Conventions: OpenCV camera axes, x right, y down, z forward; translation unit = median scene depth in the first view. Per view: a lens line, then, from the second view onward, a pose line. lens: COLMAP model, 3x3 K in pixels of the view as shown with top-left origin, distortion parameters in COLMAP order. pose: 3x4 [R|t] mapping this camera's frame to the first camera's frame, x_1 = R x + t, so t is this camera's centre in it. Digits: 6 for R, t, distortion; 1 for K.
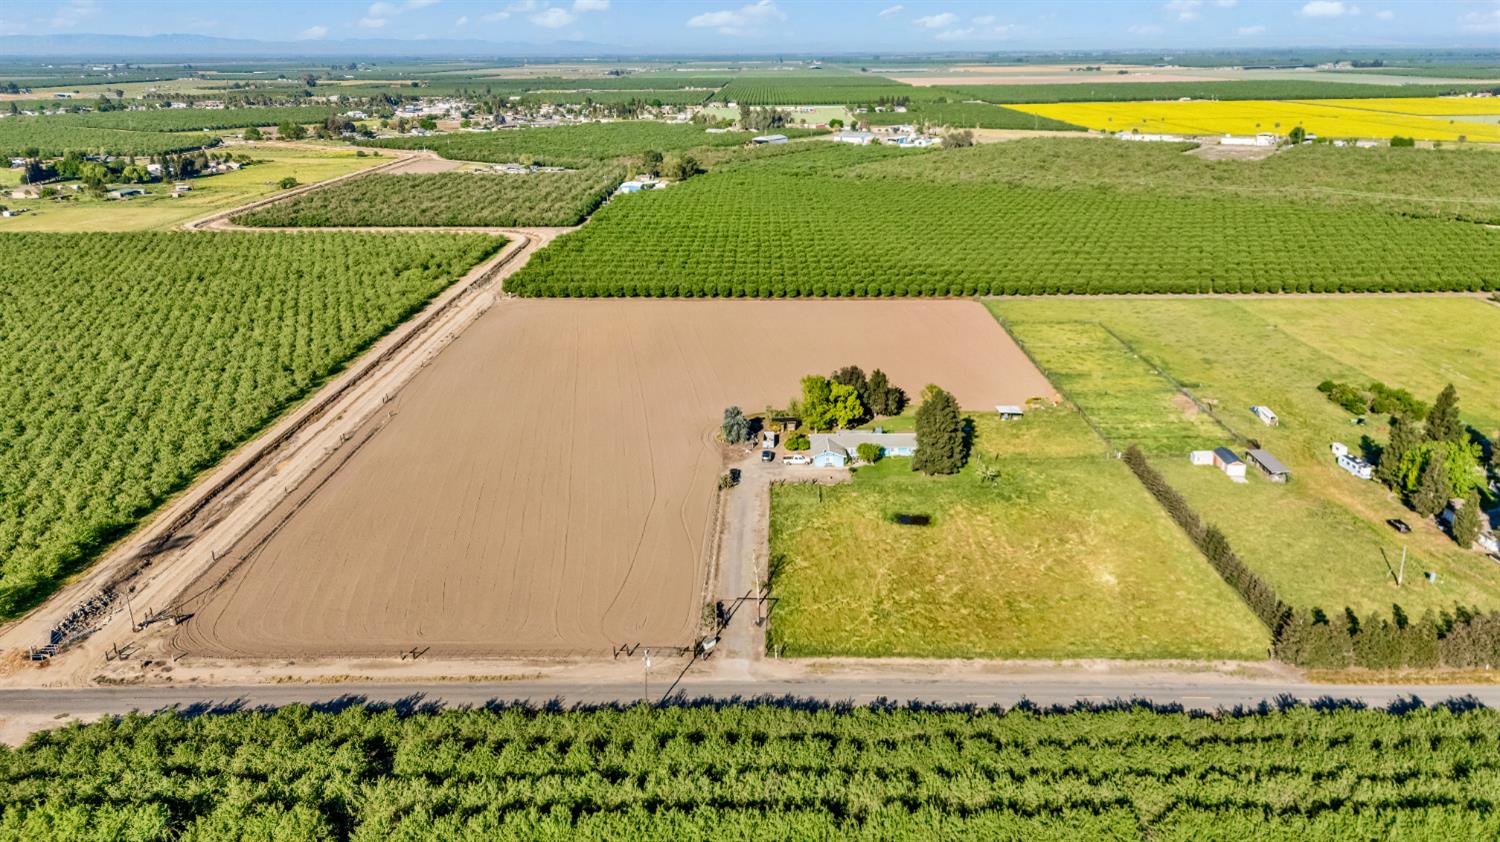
lens RADIAL K [[1101.1, 0, 750.0], [0, 1101.1, 421.0], [0, 0, 1]] dist [0.081801, -0.088420]
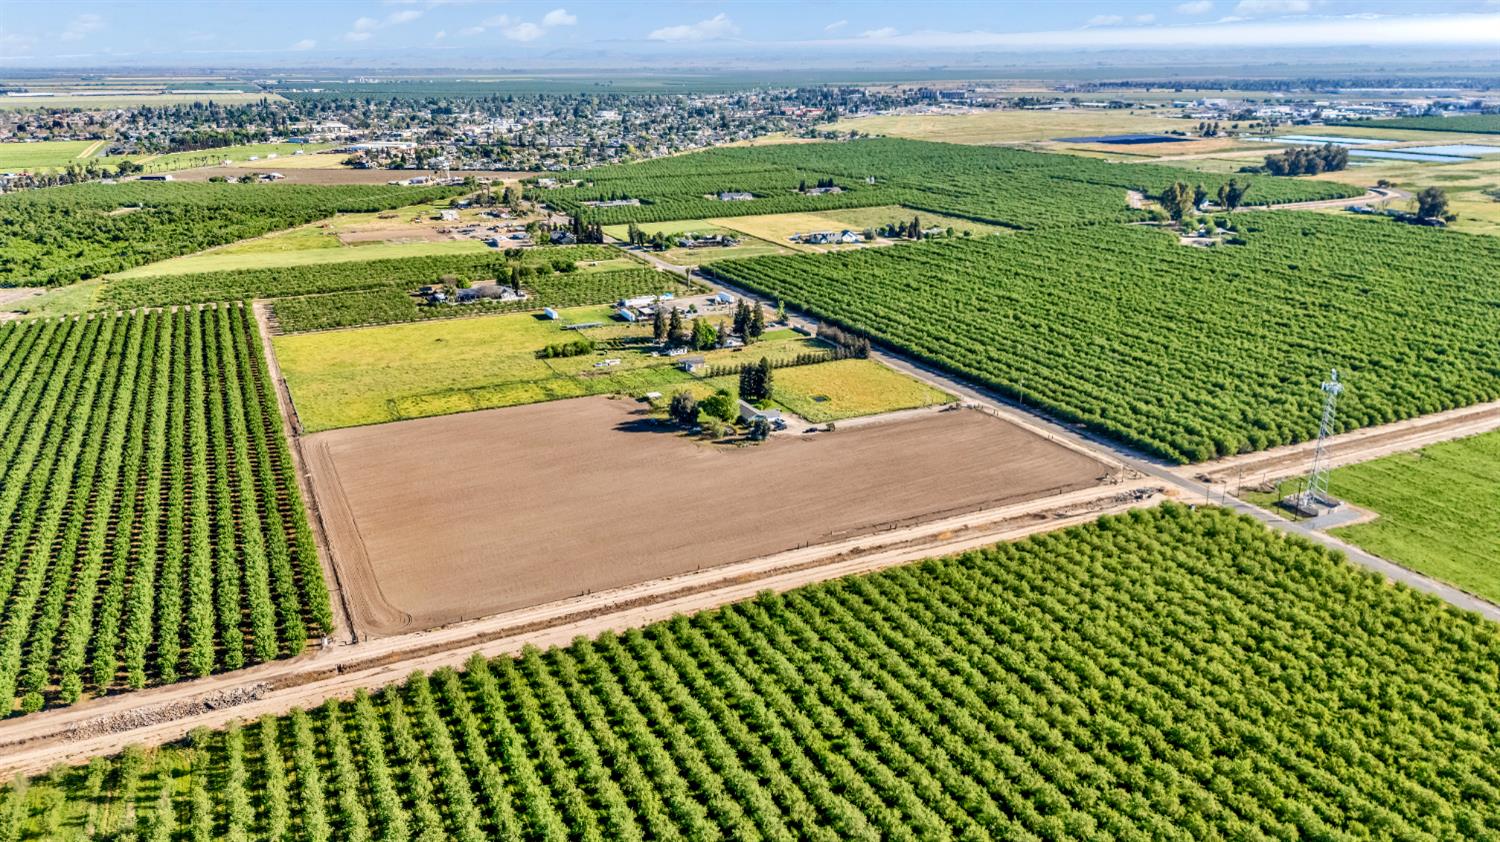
lens RADIAL K [[1101.1, 0, 750.0], [0, 1101.1, 421.0], [0, 0, 1]] dist [0.081801, -0.088420]
pose [[-0.440785, -0.272009, 0.855406, -1.316399], [0.293239, 0.857054, 0.423637, -0.661846], [-0.848363, 0.437572, -0.298013, 1.426098]]
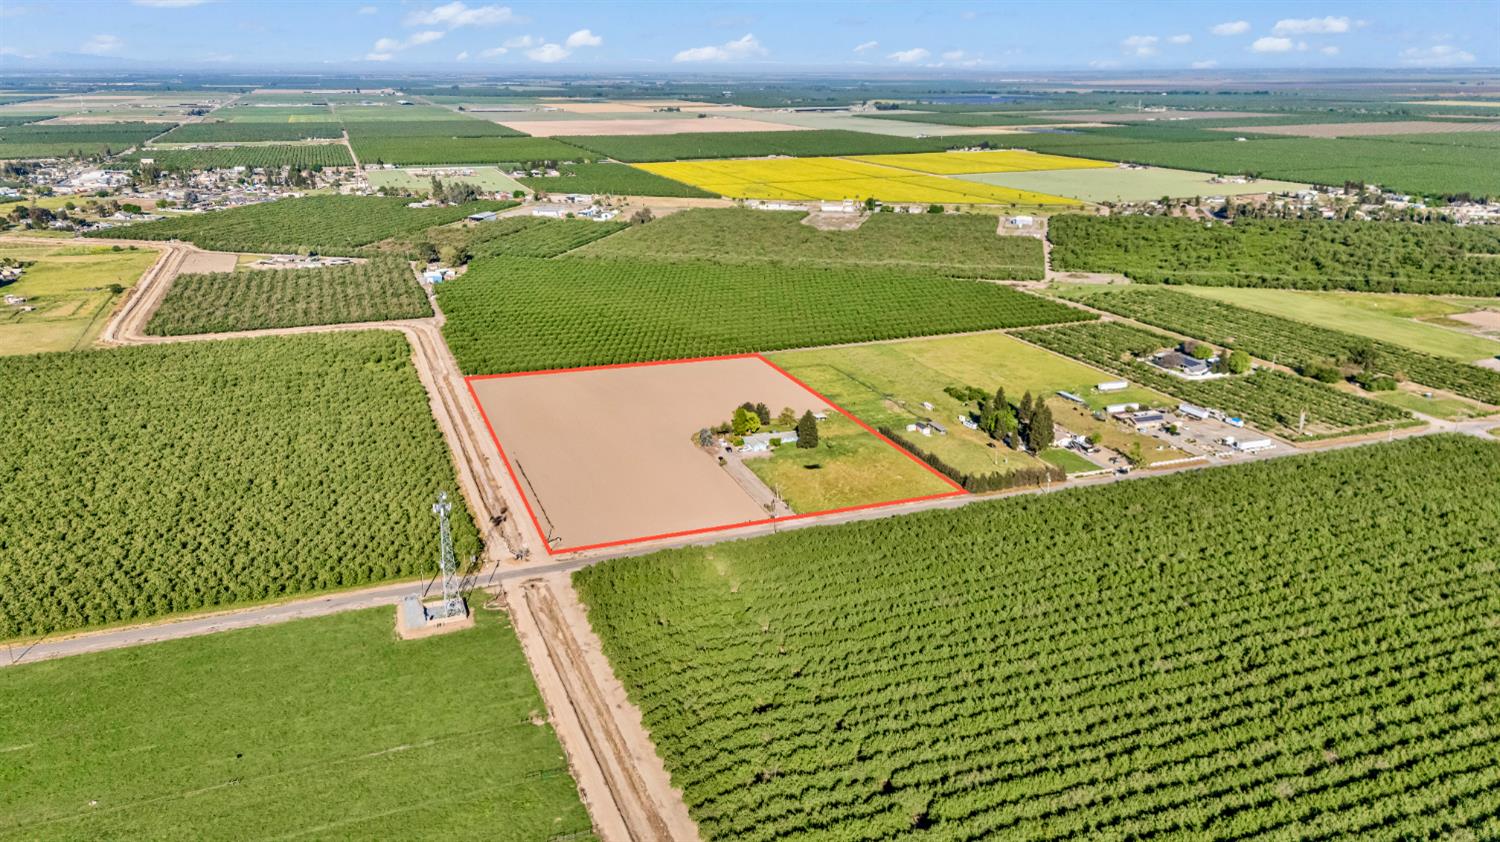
lens RADIAL K [[1101.1, 0, 750.0], [0, 1101.1, 421.0], [0, 0, 1]] dist [0.081801, -0.088420]
pose [[0.930954, -0.104258, 0.349936, -0.613707], [0.109523, 0.993973, 0.004771, -0.024896], [-0.348324, 0.033885, 0.936761, -0.885923]]
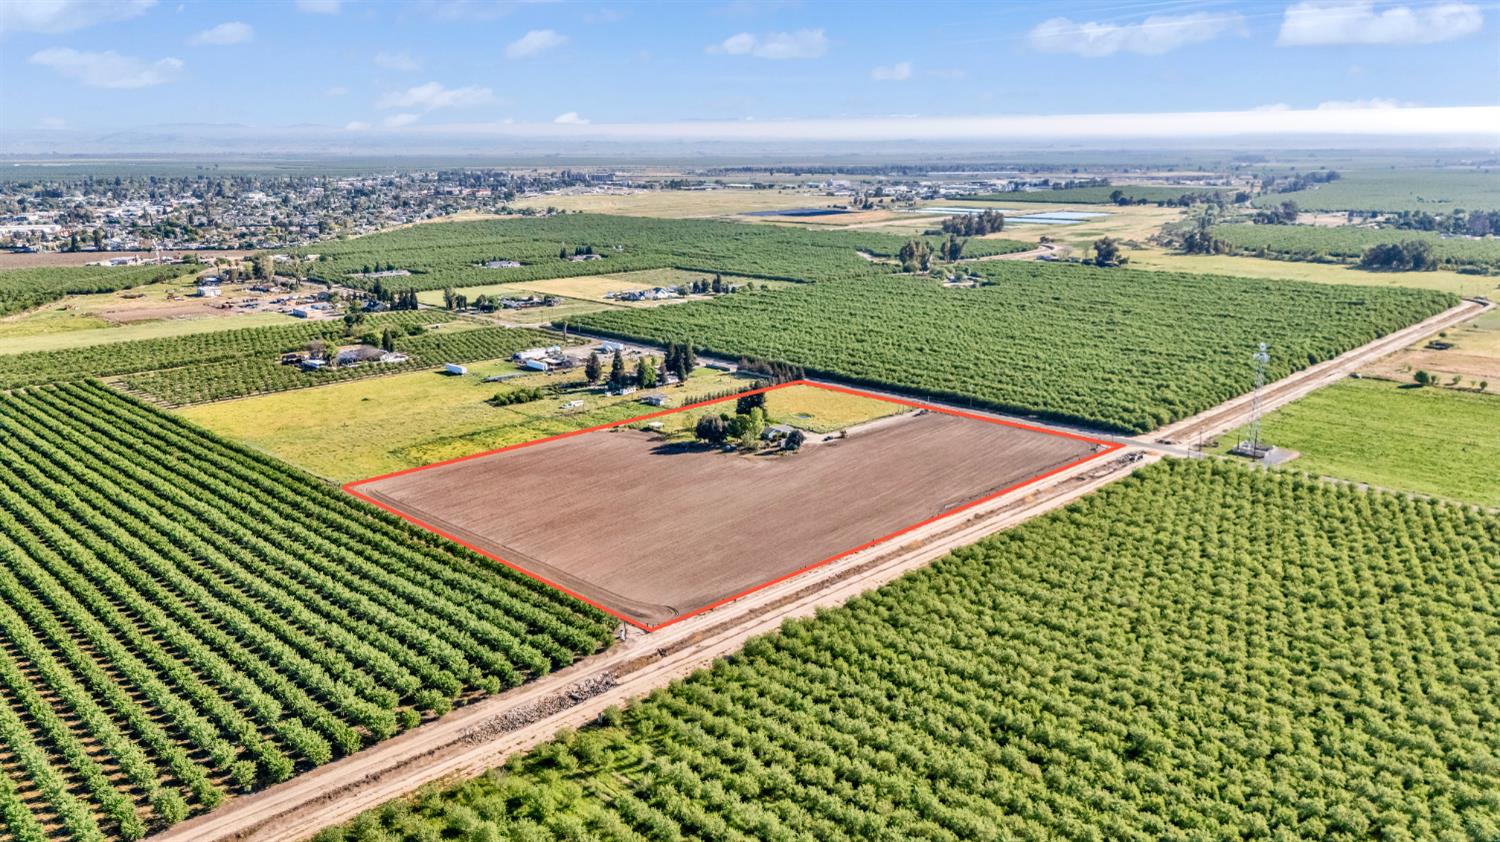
lens RADIAL K [[1101.1, 0, 750.0], [0, 1101.1, 421.0], [0, 0, 1]] dist [0.081801, -0.088420]
pose [[-0.717424, -0.161624, 0.677629, -1.098404], [0.227797, 0.864813, 0.447445, -0.789379], [-0.658340, 0.475370, -0.583620, 1.973900]]
